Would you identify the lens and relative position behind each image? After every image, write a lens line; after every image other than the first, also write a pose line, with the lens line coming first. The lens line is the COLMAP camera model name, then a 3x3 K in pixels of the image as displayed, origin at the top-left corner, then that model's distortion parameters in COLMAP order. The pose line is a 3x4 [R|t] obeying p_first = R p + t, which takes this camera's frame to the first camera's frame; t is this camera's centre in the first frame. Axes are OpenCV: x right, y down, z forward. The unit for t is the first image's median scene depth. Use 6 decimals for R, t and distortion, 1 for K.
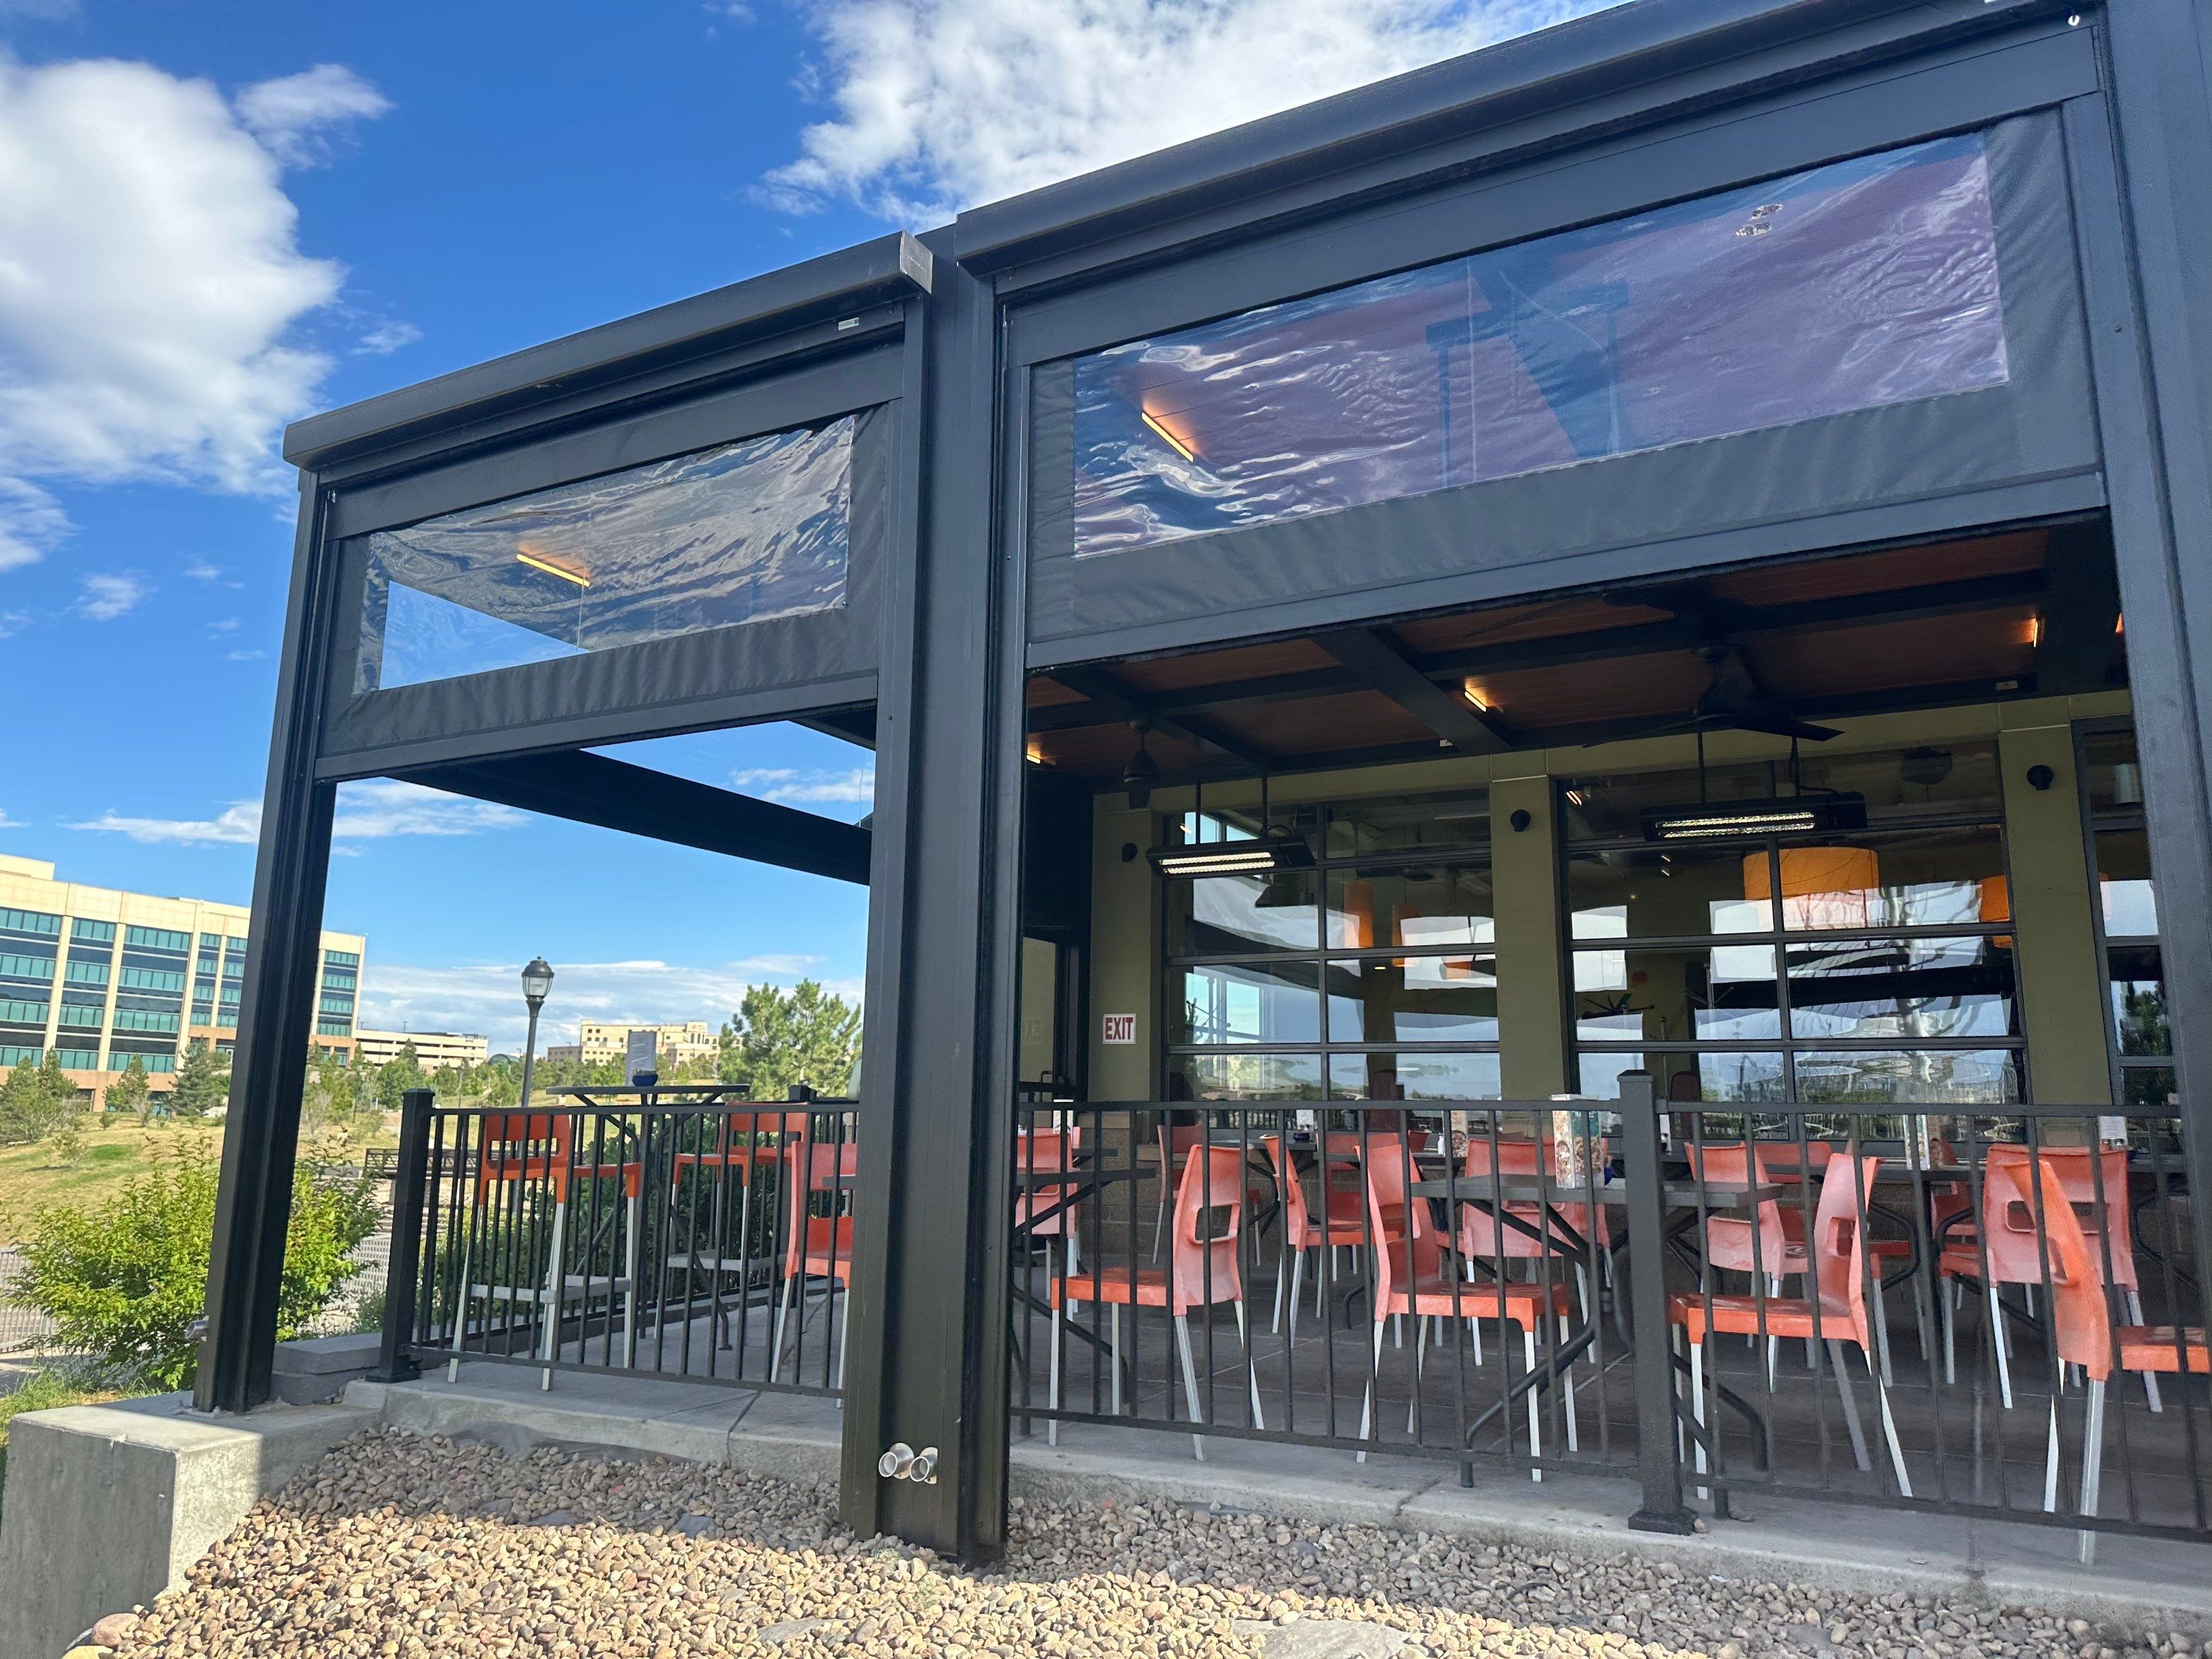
lens RADIAL K [[1571.7, 0, 1112.0], [0, 1571.7, 810.3], [0, 0, 1]] dist [0.019840, -0.028185]
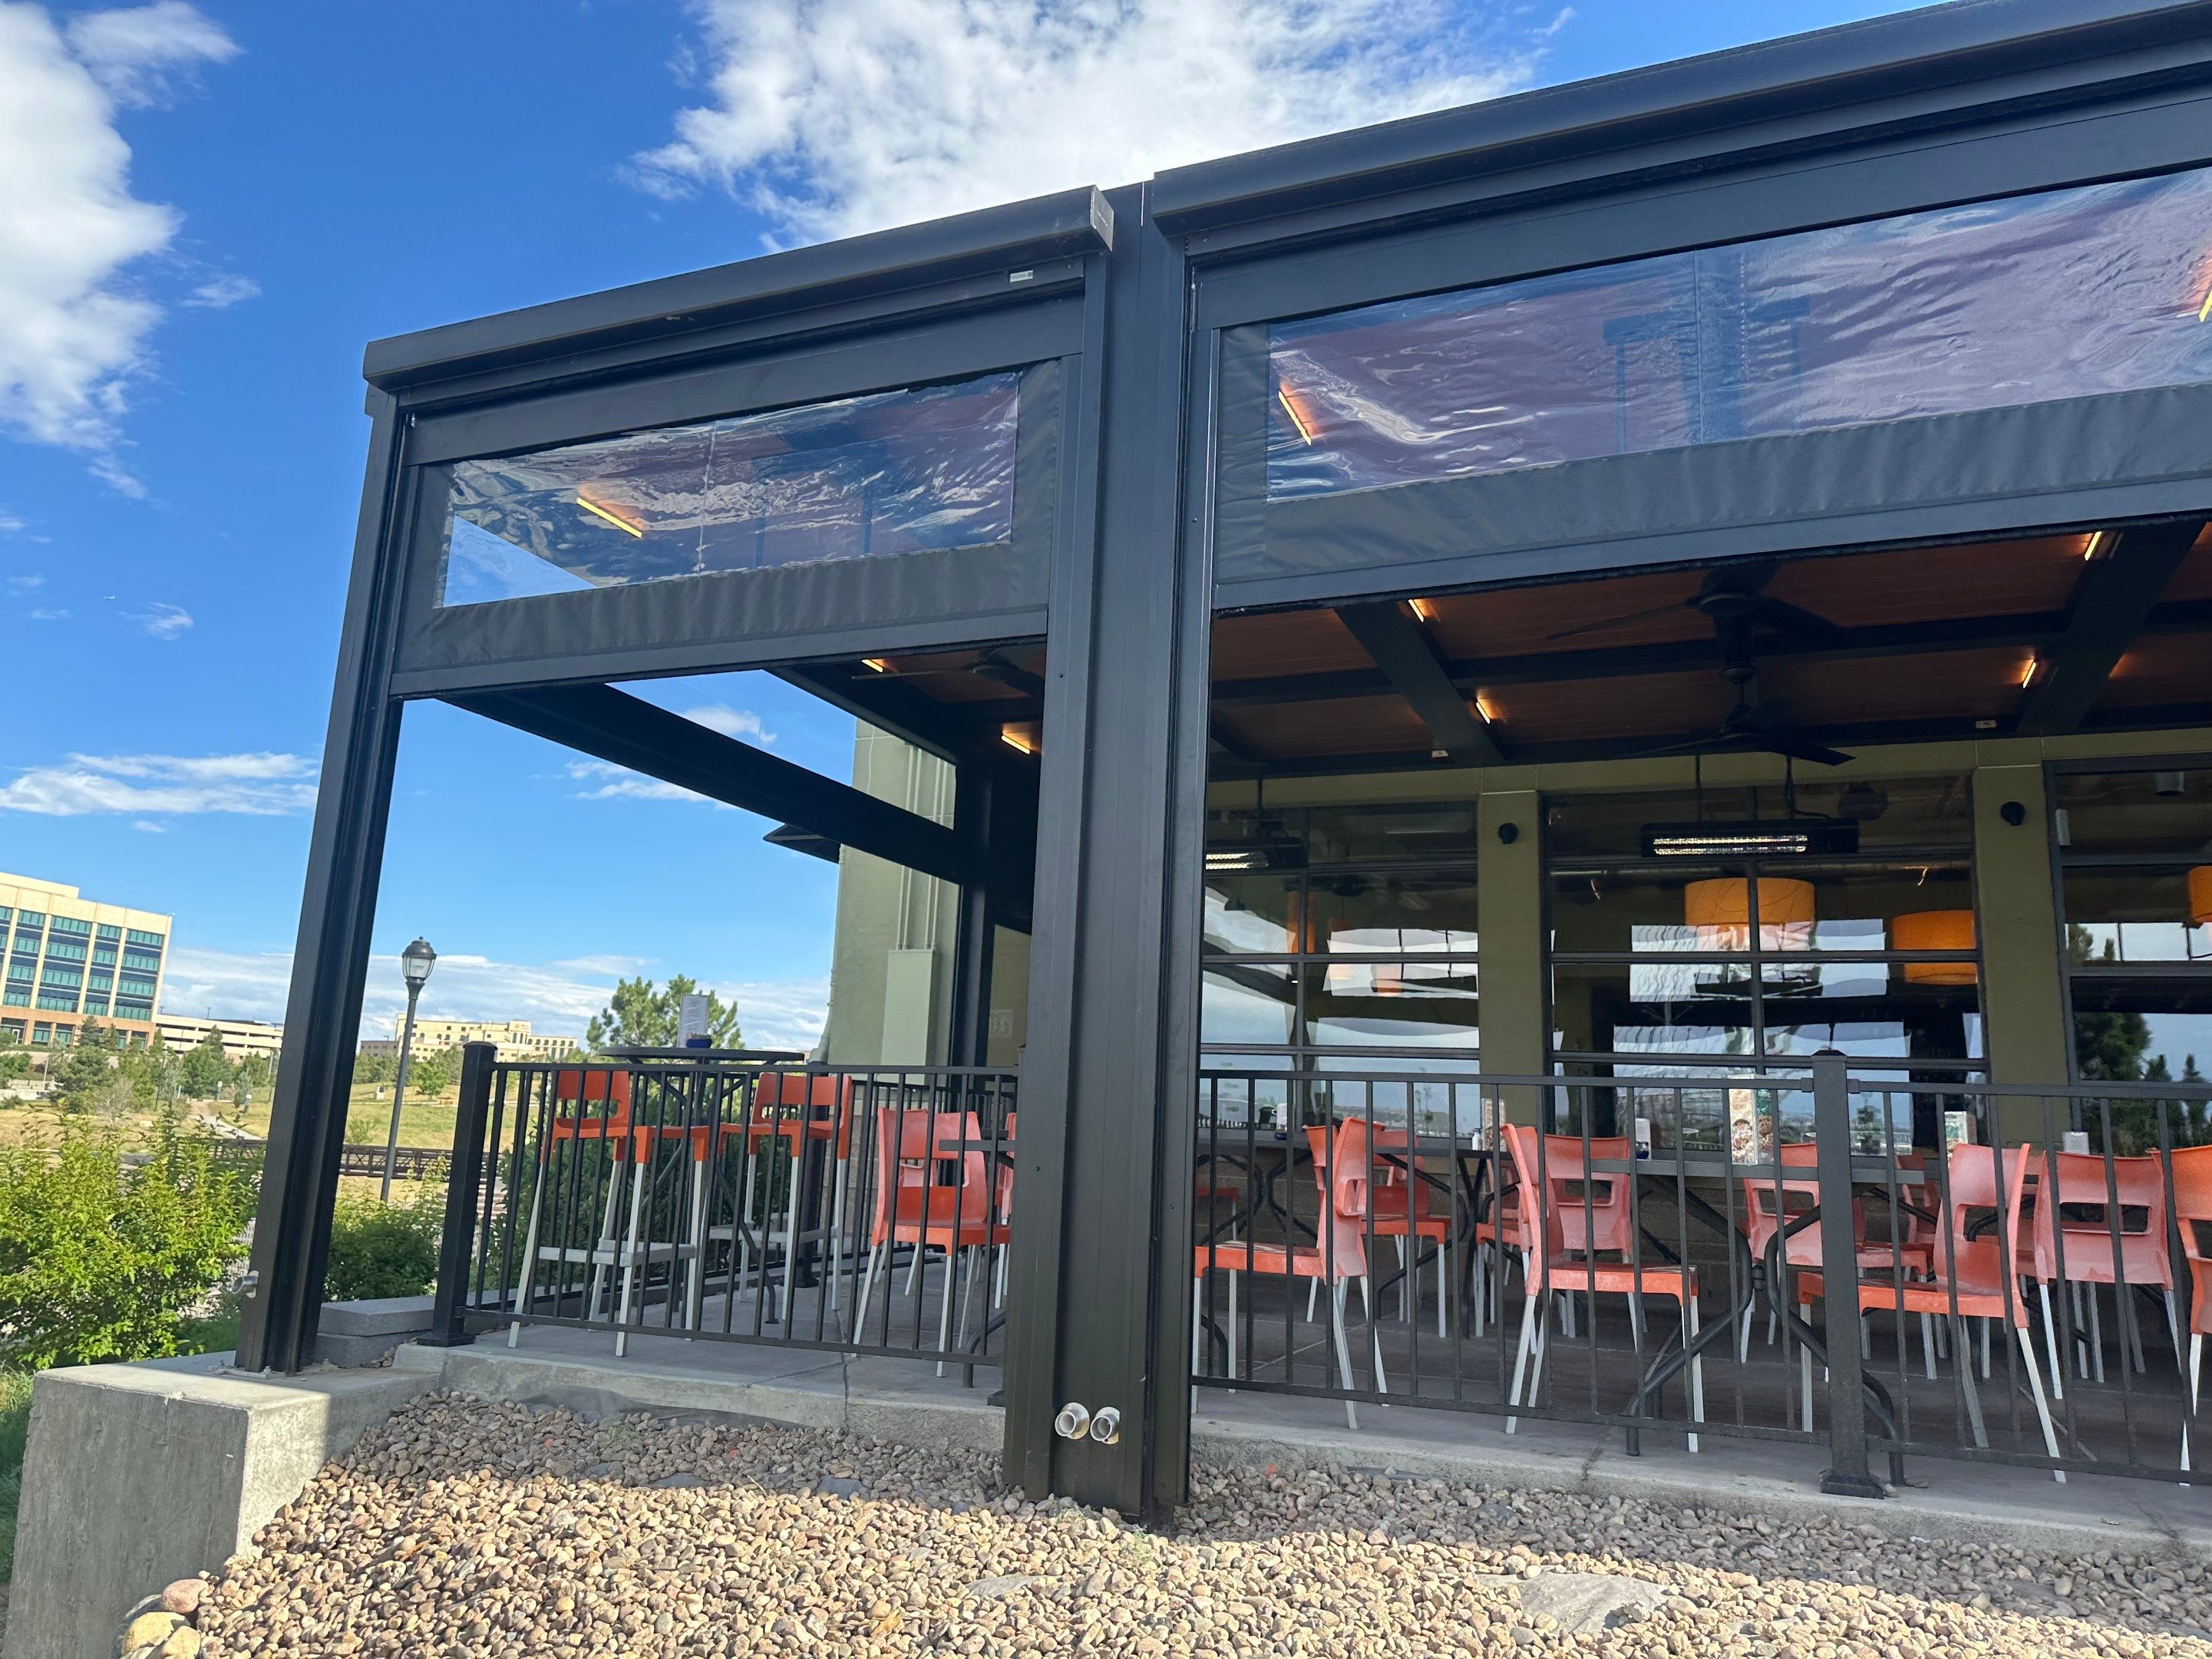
lens RADIAL K [[1571.7, 0, 1102.4], [0, 1571.7, 829.5], [0, 0, 1]] dist [0.019840, -0.028185]
pose [[0.994675, 0.049842, 0.090213, -0.175998], [-0.049968, 0.998750, -0.000861, 0.032786], [-0.090143, -0.003651, 0.995922, 0.012602]]
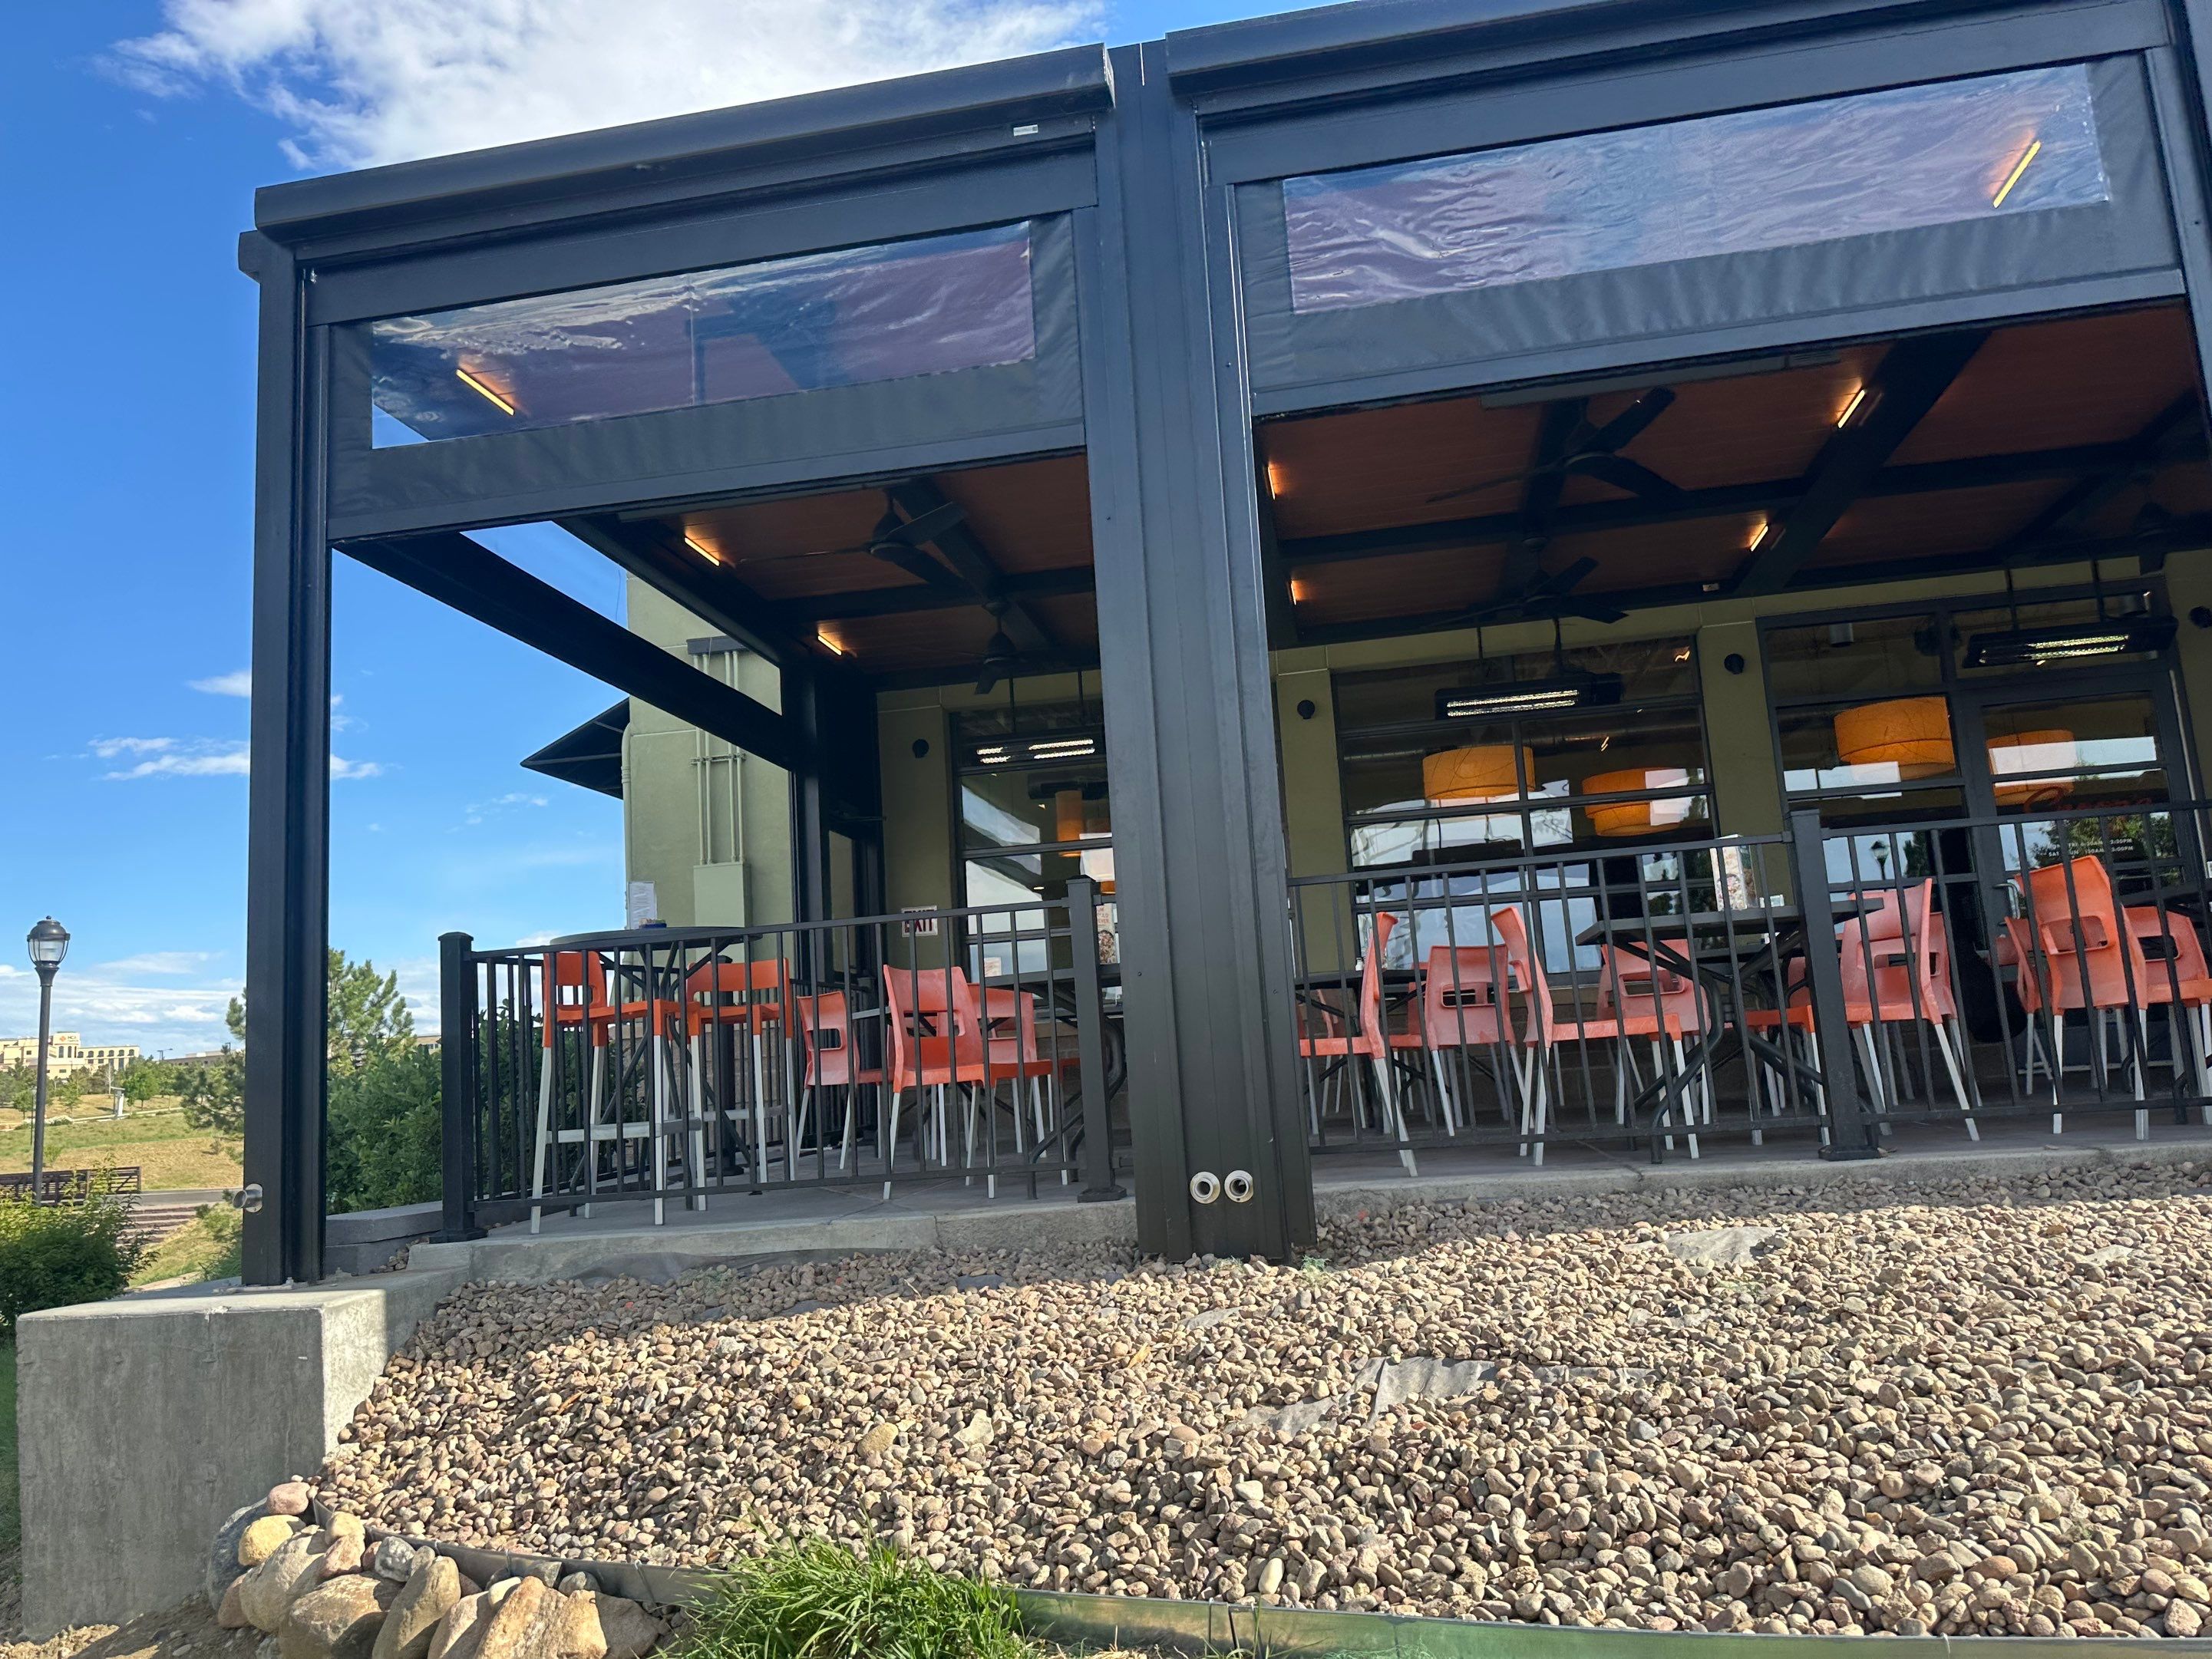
lens RADIAL K [[1571.7, 0, 1112.2], [0, 1571.7, 845.0], [0, 0, 1]] dist [0.019840, -0.028185]
pose [[0.944846, -0.021752, 0.326791, -0.427106], [0.008502, 0.999085, 0.041919, 0.101577], [-0.327404, -0.036828, 0.944167, 0.006373]]
